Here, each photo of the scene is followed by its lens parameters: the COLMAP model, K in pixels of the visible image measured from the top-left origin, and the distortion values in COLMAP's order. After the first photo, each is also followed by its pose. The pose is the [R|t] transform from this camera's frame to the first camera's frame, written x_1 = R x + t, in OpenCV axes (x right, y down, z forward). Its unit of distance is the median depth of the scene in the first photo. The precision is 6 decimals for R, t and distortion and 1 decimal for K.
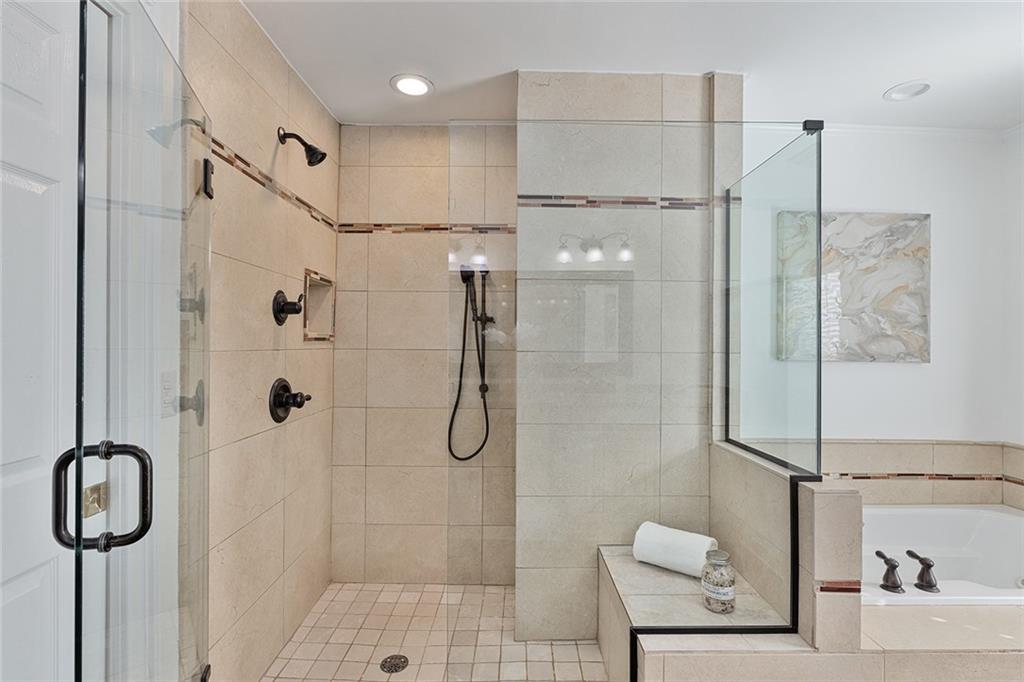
lens RADIAL K [[477.0, 0, 513.9], [0, 477.0, 345.0], [0, 0, 1]] dist [-0.006057, 0.000250]
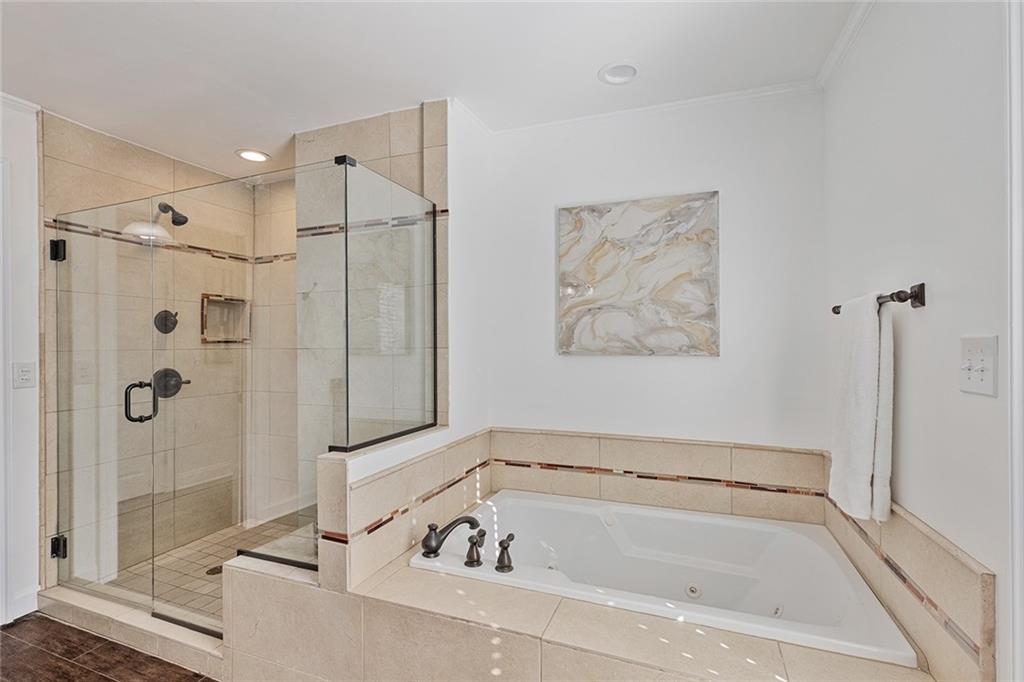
lens RADIAL K [[468.1, 0, 509.2], [0, 468.1, 344.0], [0, 0, 1]] dist [0.004419, -0.000843]
pose [[0.924495, -0.015711, -0.380869, 0.847476], [0.015834, 0.999871, -0.002811, 0.010582], [0.380864, -0.003432, 0.924625, 0.027519]]
